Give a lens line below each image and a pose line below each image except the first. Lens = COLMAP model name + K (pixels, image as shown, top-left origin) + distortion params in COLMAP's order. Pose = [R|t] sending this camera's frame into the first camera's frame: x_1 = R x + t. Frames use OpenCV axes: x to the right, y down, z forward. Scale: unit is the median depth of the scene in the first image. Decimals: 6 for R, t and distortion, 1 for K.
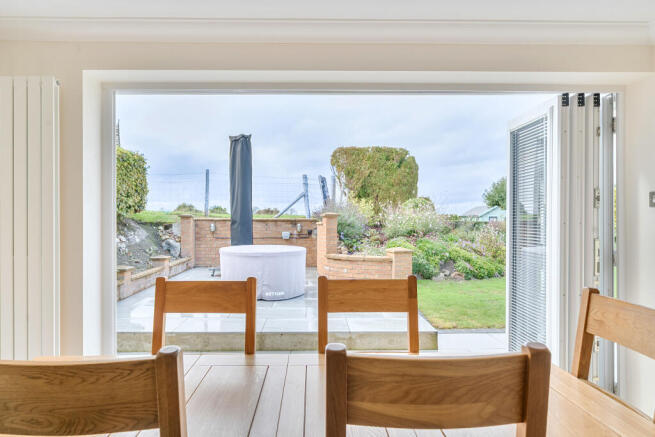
lens RADIAL K [[445.9, 0, 325.3], [0, 445.9, 219.0], [0, 0, 1]] dist [0.002504, 0.000359]
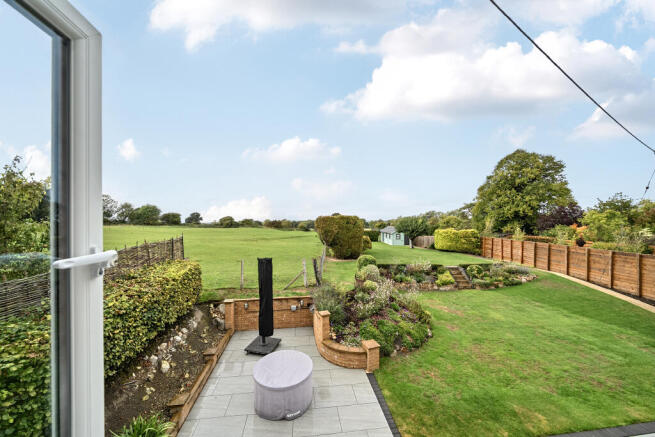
lens RADIAL K [[239.5, 0, 329.0], [0, 239.5, 221.5], [0, 0, 1]] dist [-0.000828, 0.000004]
pose [[0.995242, -0.005586, 0.097269, -0.044514], [0.005178, 0.999977, 0.004454, -0.276891], [-0.097292, -0.003930, 0.995248, 0.140838]]
